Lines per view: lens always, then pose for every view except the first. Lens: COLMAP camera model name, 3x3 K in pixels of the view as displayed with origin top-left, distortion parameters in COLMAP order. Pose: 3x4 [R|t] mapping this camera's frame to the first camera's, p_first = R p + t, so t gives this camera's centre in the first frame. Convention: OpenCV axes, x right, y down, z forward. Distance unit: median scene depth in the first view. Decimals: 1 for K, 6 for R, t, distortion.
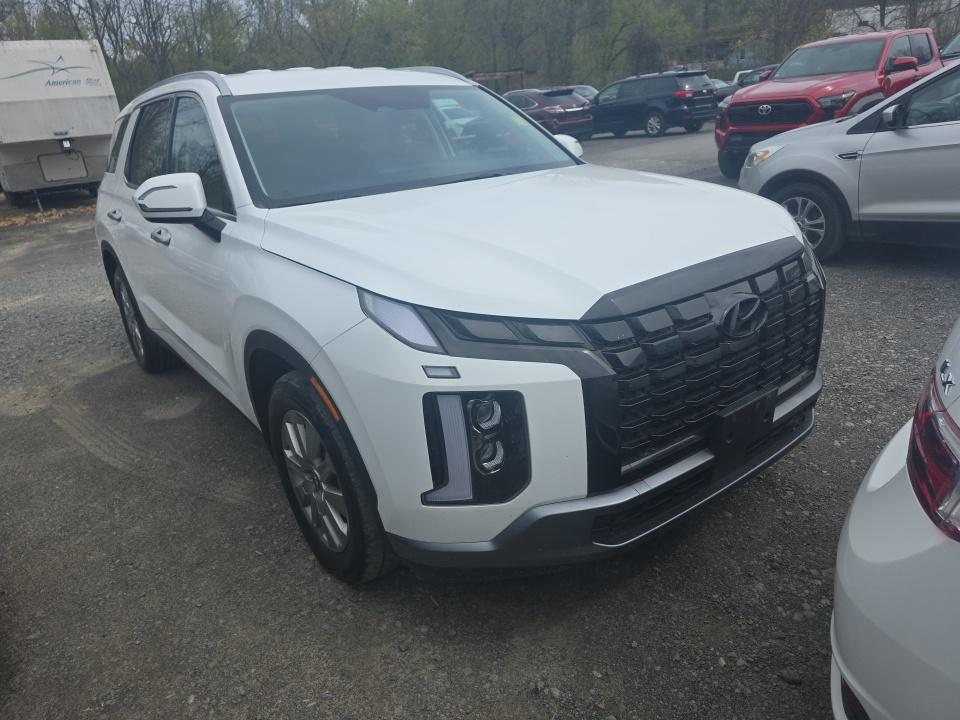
lens RADIAL K [[644.5, 0, 487.1], [0, 644.5, 359.4], [0, 0, 1]] dist [0.039494, -0.035809]
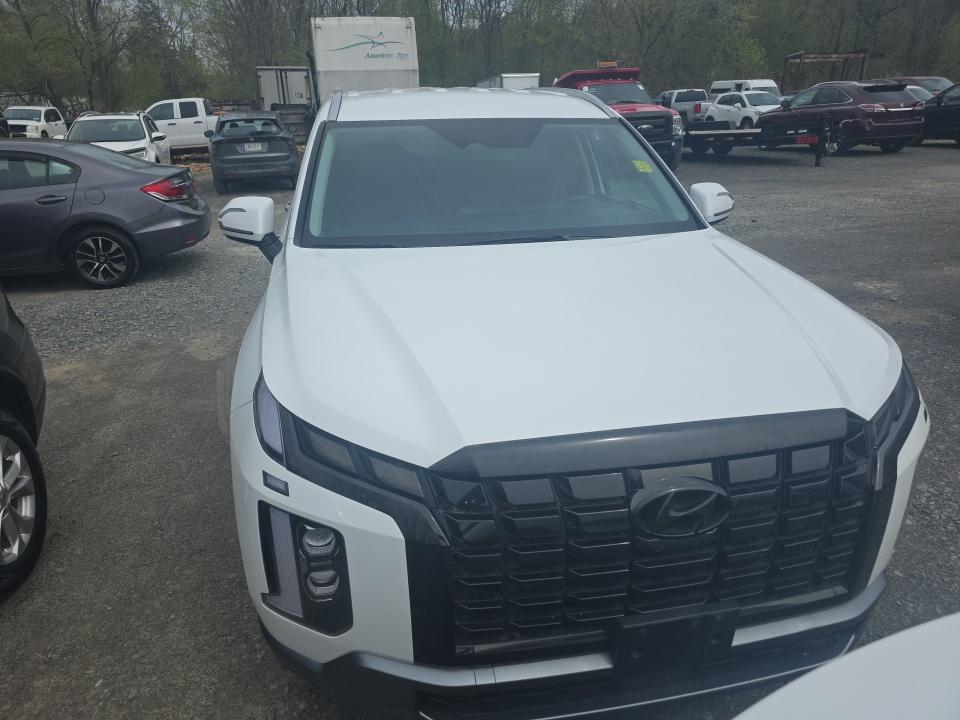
lens RADIAL K [[644.5, 0, 477.0], [0, 644.5, 365.7], [0, 0, 1]] dist [0.039494, -0.035809]
pose [[0.894837, 0.227188, -0.384256, 0.403992], [-0.209925, 0.973847, 0.086915, -0.228399], [0.393952, 0.002890, 0.919126, 0.200016]]
